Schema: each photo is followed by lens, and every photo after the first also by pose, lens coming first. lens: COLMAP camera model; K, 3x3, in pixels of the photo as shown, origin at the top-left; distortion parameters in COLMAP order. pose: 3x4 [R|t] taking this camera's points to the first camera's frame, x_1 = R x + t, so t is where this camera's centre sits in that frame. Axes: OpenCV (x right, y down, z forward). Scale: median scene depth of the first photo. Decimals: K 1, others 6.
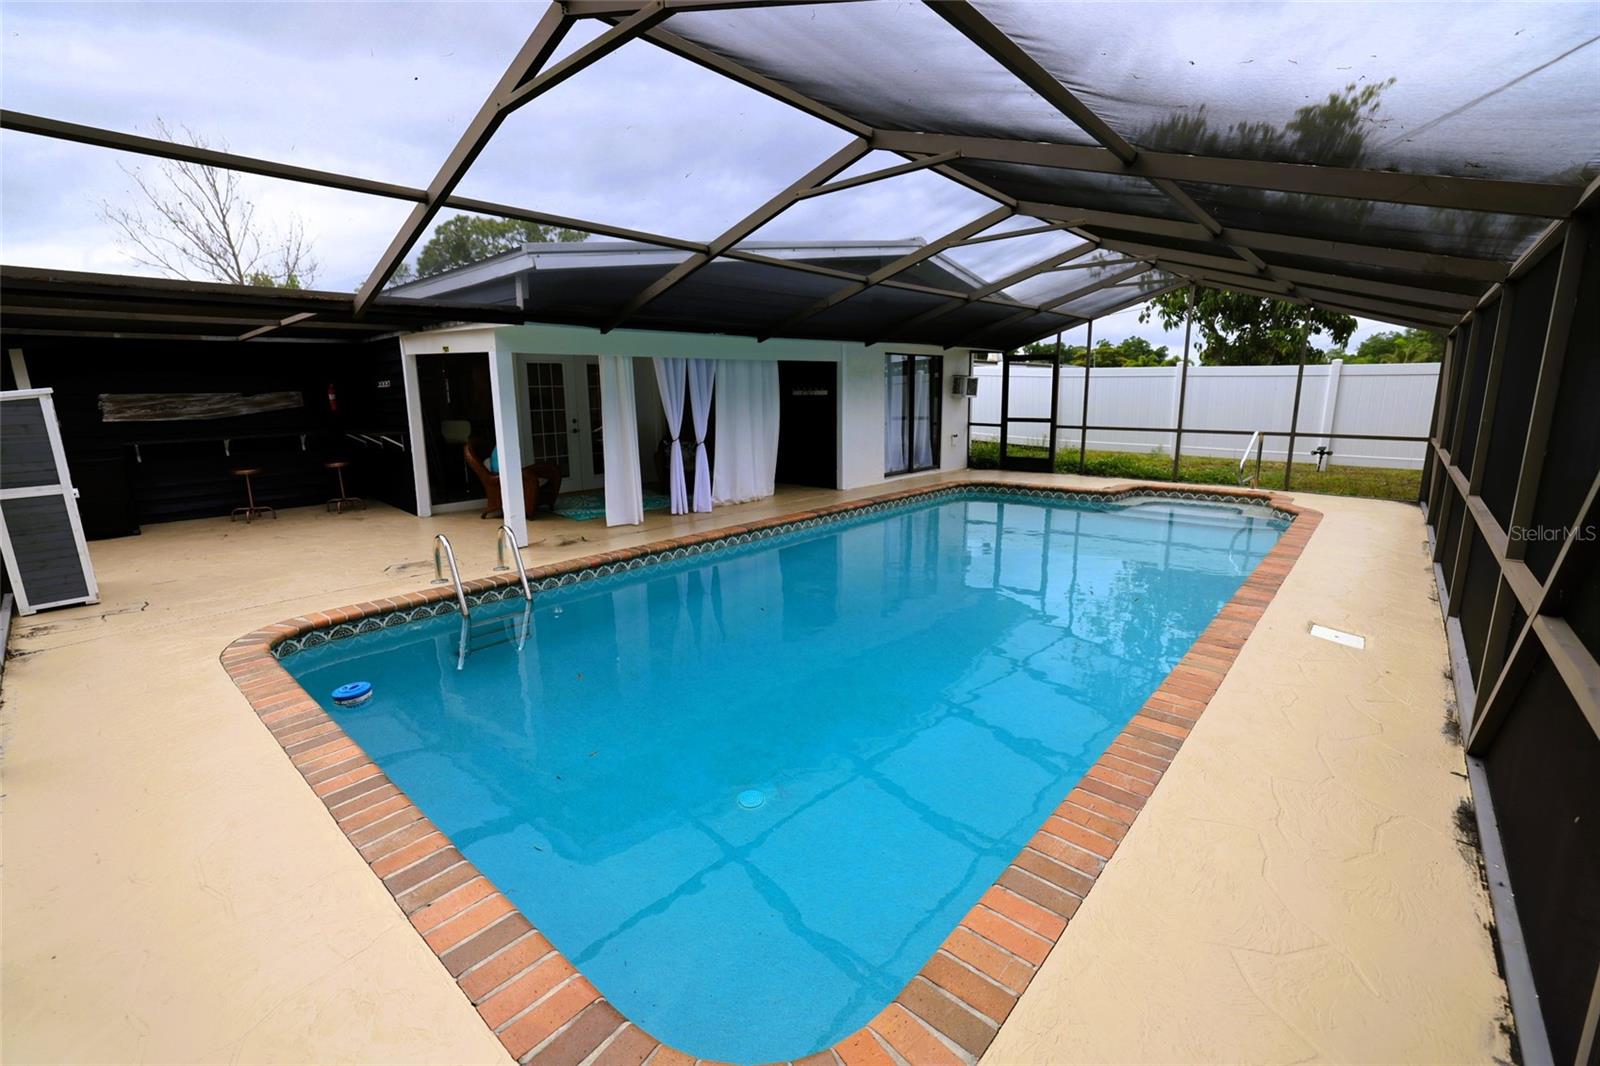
lens RADIAL K [[679.3, 0, 784.4], [0, 679.3, 528.3], [0, 0, 1]] dist [-0.046630, 0.015668]
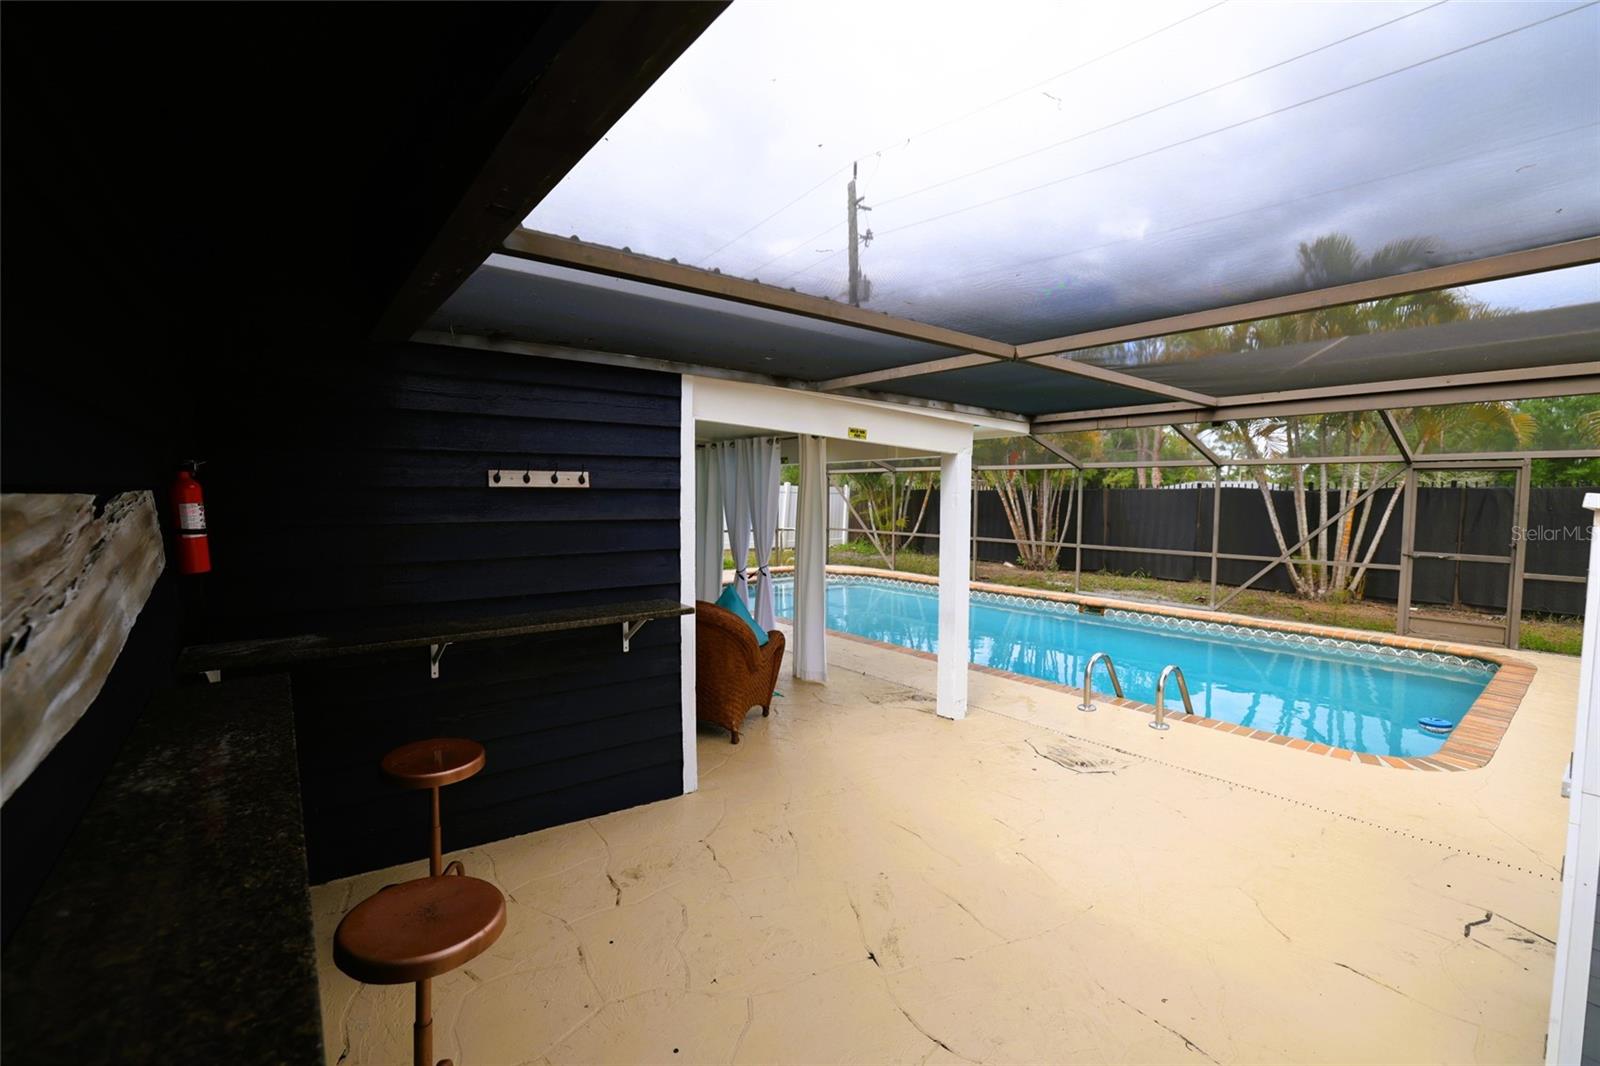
lens RADIAL K [[679.3, 0, 784.4], [0, 679.3, 528.3], [0, 0, 1]] dist [-0.046630, 0.015668]
pose [[0.179086, -0.035212, 0.983203, -0.951885], [0.184441, 0.982842, 0.001604, -0.172098], [-0.966390, 0.181056, 0.182508, 0.839132]]
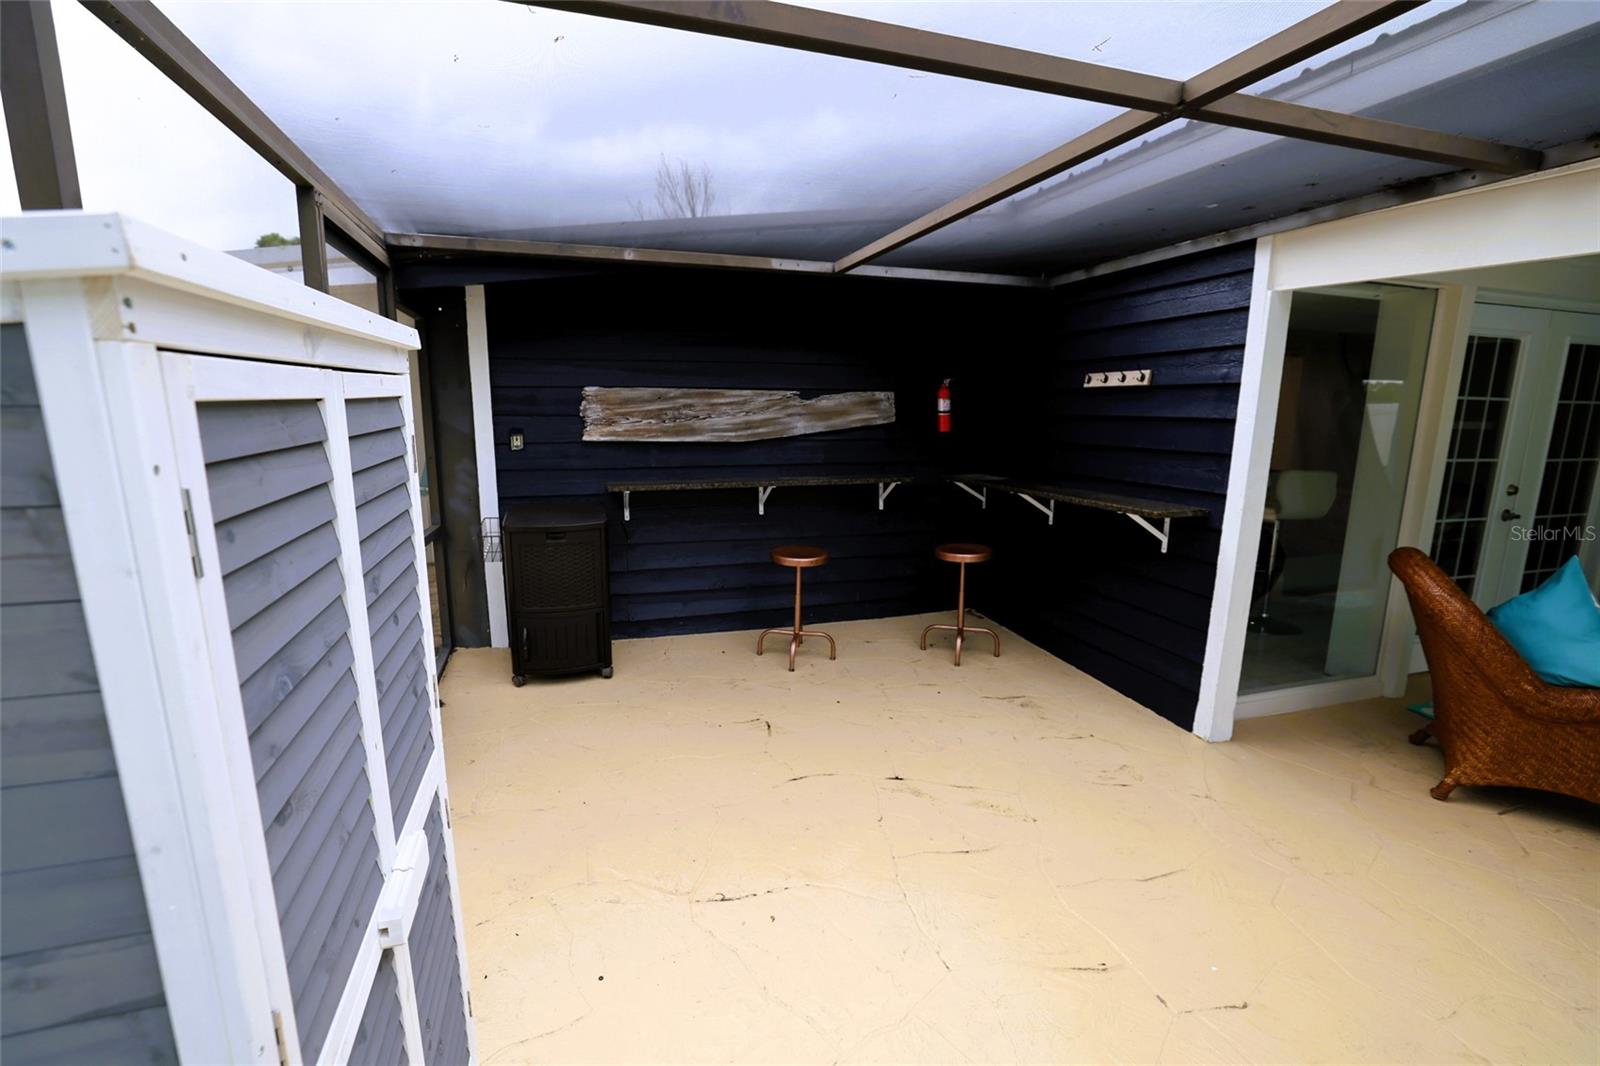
lens RADIAL K [[679.3, 0, 784.4], [0, 679.3, 528.3], [0, 0, 1]] dist [-0.046630, 0.015668]
pose [[0.864398, 0.111638, -0.490258, -0.578844], [-0.121957, 0.992475, 0.010972, -0.108467], [0.487794, 0.050306, 0.871508, 0.565402]]
